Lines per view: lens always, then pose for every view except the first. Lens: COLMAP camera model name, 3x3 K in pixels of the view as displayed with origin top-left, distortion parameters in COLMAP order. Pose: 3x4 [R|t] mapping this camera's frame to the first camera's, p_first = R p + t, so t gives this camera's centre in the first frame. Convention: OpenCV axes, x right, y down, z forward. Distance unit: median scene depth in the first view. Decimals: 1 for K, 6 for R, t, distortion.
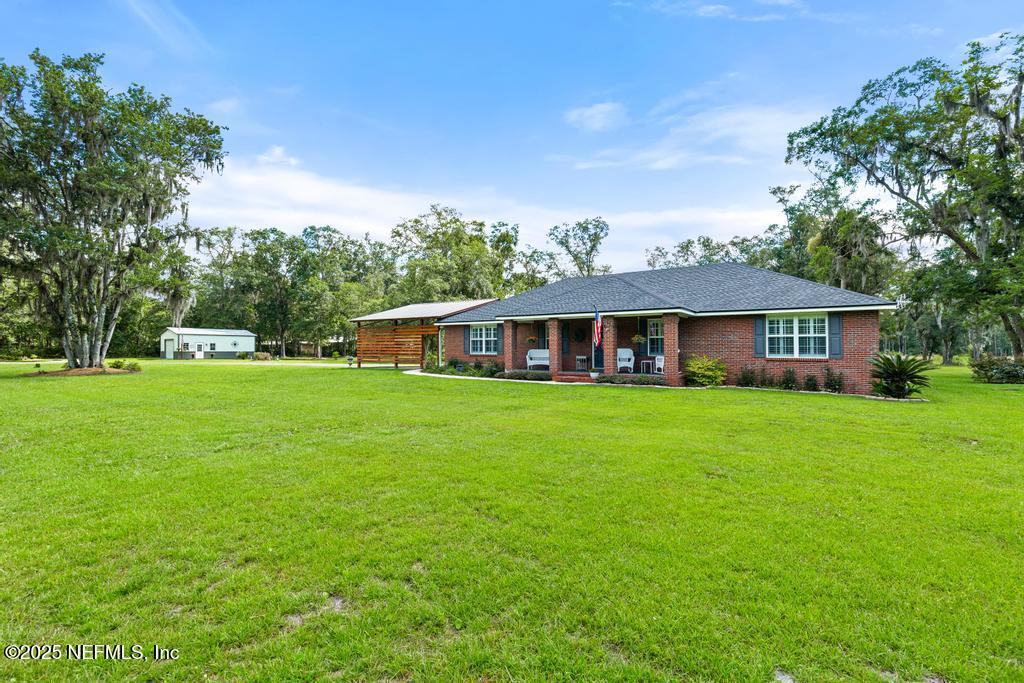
lens RADIAL K [[470.2, 0, 507.8], [0, 470.2, 337.8], [0, 0, 1]] dist [0.007501, 0.000633]
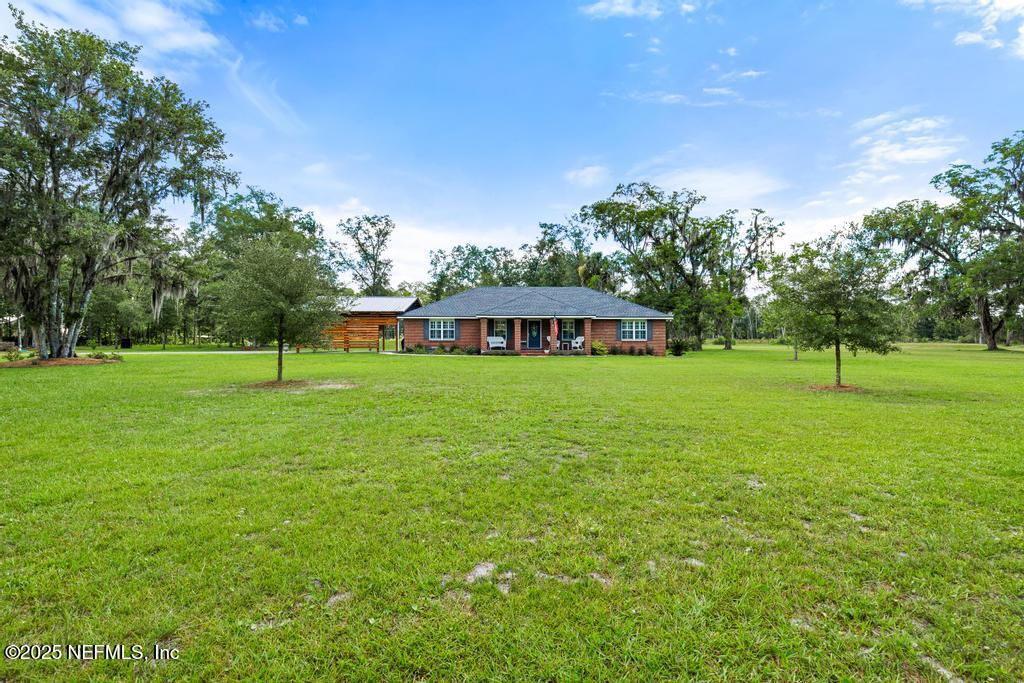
lens RADIAL K [[470.2, 0, 513.3], [0, 470.2, 339.7], [0, 0, 1]] dist [0.007501, 0.000633]
pose [[0.812742, -0.007658, 0.582573, -0.675708], [-0.013105, 0.999420, 0.031421, -0.012645], [-0.582476, -0.033172, 0.812171, -0.246905]]
